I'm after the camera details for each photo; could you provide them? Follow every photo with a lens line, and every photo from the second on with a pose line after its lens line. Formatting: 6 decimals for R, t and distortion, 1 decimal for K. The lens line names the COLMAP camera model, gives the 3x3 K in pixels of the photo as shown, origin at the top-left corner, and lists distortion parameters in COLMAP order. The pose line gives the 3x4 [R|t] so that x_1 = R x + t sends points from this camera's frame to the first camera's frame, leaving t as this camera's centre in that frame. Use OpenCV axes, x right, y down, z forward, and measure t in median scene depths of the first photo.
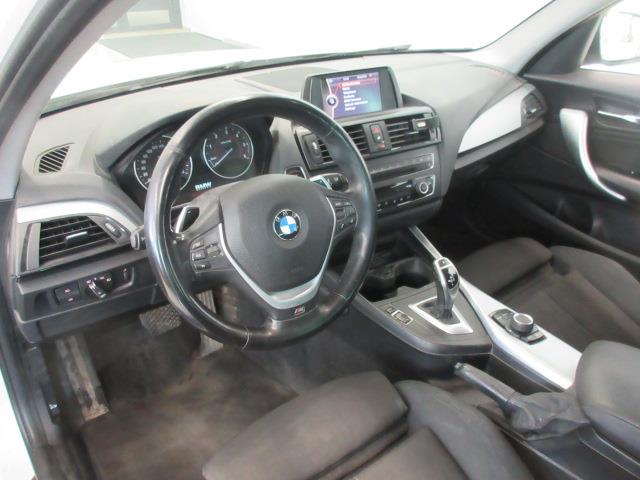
lens RADIAL K [[513.5, 0, 320.0], [0, 513.5, 240.0], [0, 0, 1]] dist [0.017869, -0.009223]
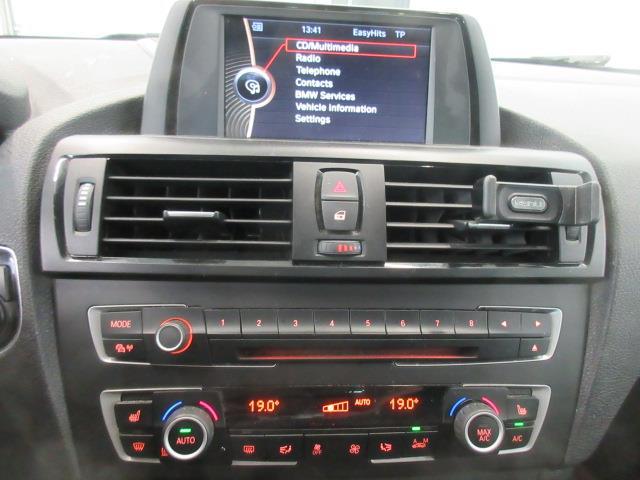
lens RADIAL K [[617.3, 0, 263.0], [0, 617.3, 251.0], [0, 0, 1]] dist [-0.018755, -0.002693]
pose [[0.901907, 0.207032, -0.379081, 0.199106], [-0.253516, 0.964300, -0.076520, -0.136708], [0.349706, 0.165117, 0.922194, 0.642638]]
